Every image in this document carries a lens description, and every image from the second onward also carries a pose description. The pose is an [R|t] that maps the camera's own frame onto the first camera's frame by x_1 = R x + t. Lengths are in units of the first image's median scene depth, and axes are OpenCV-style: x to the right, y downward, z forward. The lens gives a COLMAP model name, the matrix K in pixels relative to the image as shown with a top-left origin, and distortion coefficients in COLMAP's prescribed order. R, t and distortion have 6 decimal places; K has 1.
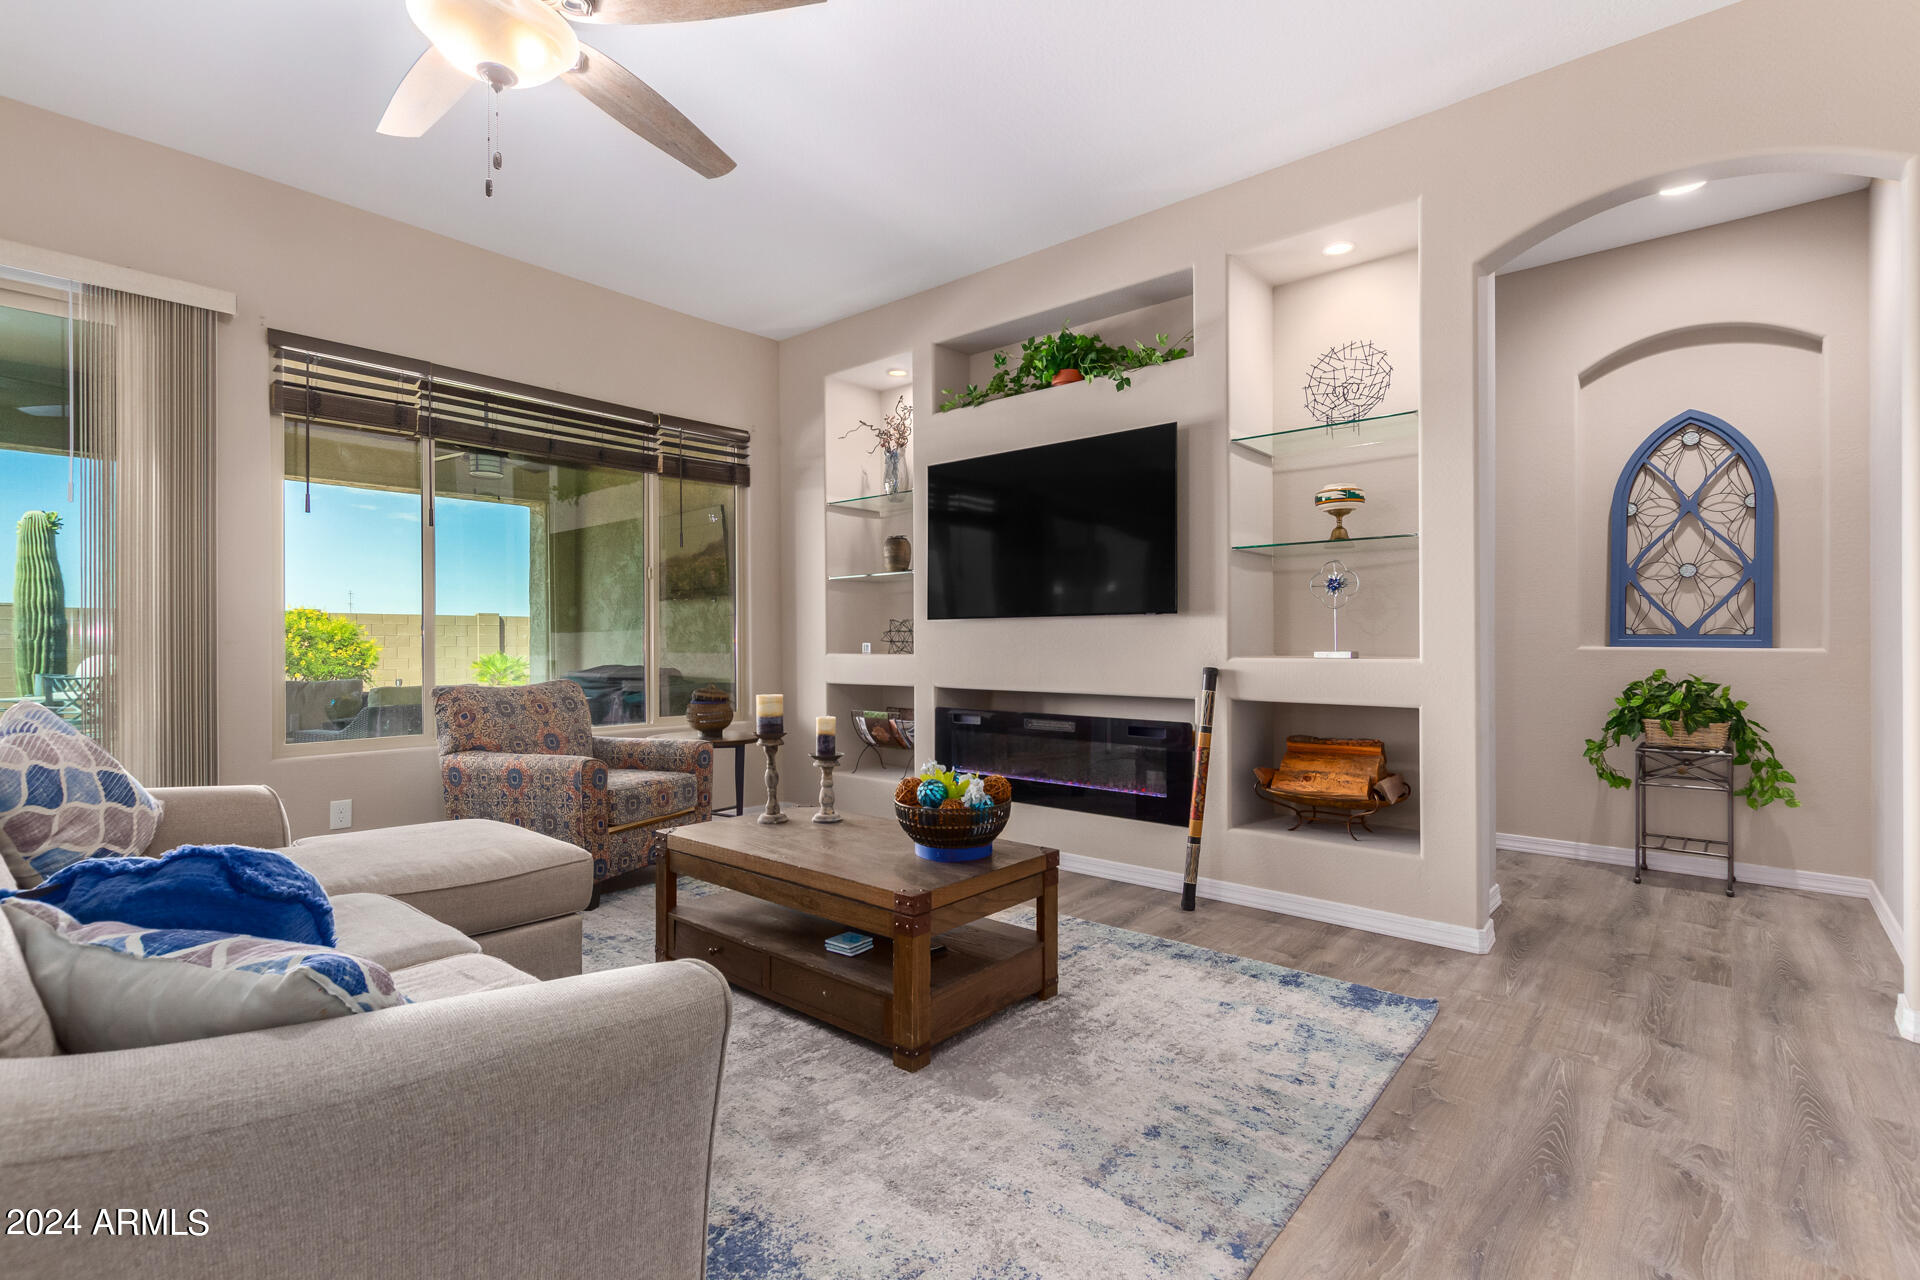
lens RADIAL K [[889.9, 0, 964.1], [0, 889.9, 644.7], [0, 0, 1]] dist [-0.000977, 0.000234]
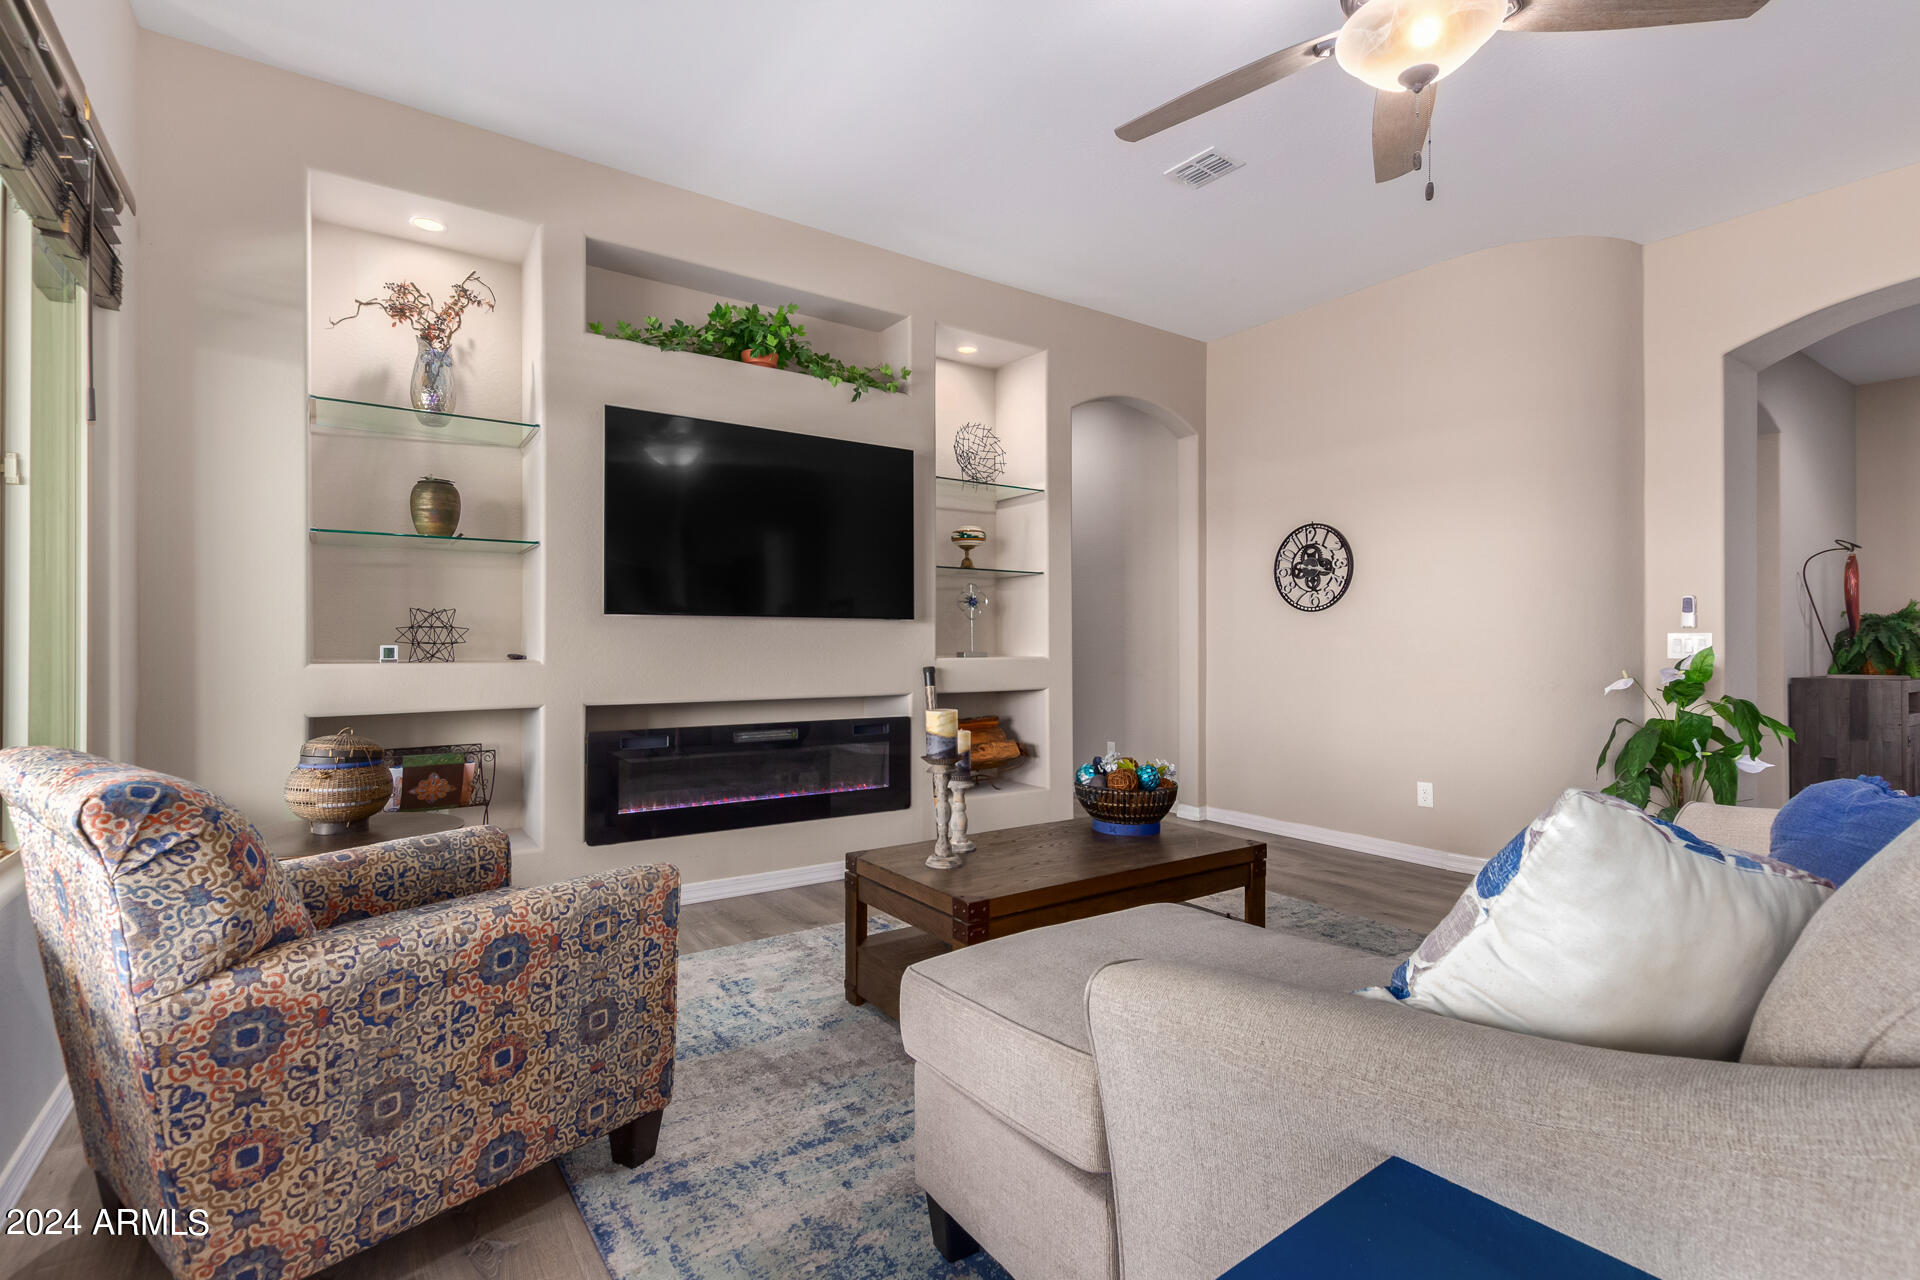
lens RADIAL K [[889.9, 0, 964.3], [0, 889.9, 642.0], [0, 0, 1]] dist [-0.000977, 0.000234]
pose [[0.249816, 0.005056, 0.968280, -0.841164], [0.000218, 0.999986, -0.005278, -0.000440], [-0.968293, 0.001530, 0.249811, 0.655842]]
